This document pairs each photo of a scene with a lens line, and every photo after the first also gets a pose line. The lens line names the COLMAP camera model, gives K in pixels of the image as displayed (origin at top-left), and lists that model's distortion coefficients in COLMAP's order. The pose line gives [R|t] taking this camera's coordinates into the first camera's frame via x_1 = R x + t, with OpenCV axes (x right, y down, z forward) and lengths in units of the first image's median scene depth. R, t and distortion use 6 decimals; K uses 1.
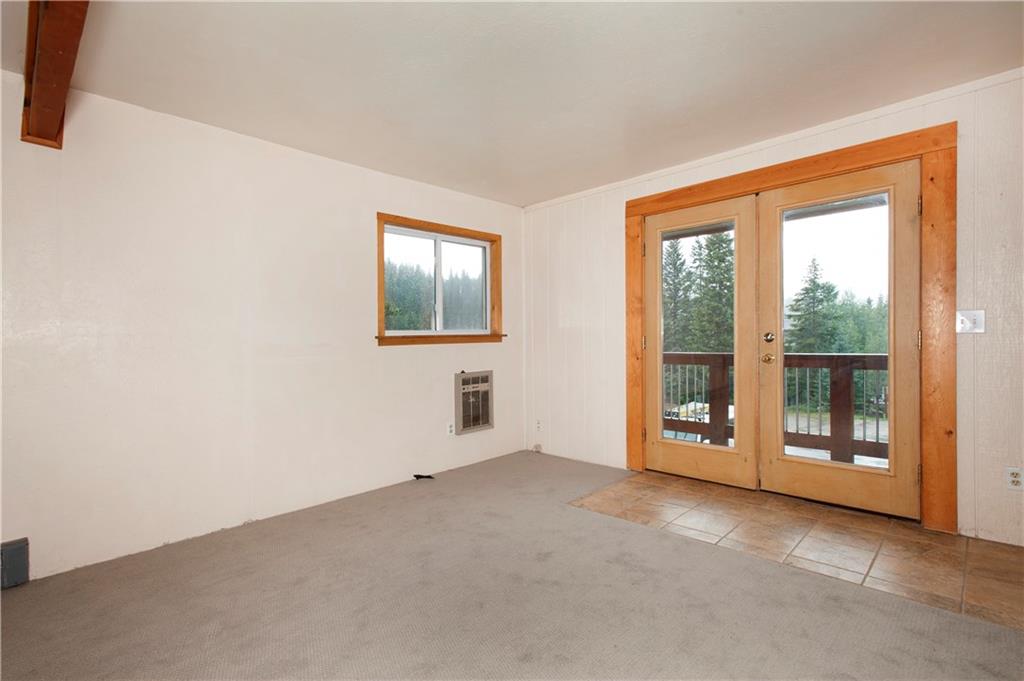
lens RADIAL K [[483.8, 0, 506.0], [0, 483.8, 331.1], [0, 0, 1]] dist [0.004224, -0.000537]
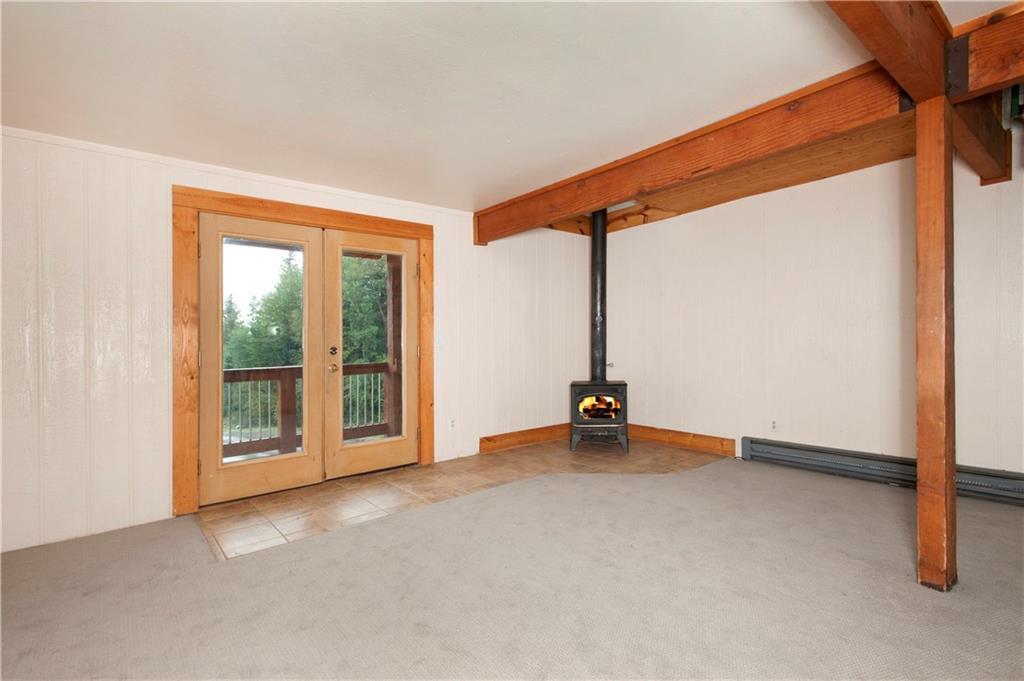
lens RADIAL K [[483.8, 0, 507.6], [0, 483.8, 346.4], [0, 0, 1]] dist [0.004224, -0.000537]
pose [[0.101202, 0.008829, 0.994827, -0.554357], [0.005472, 0.999941, -0.009431, 0.014248], [-0.994851, 0.006399, 0.101147, 0.404411]]
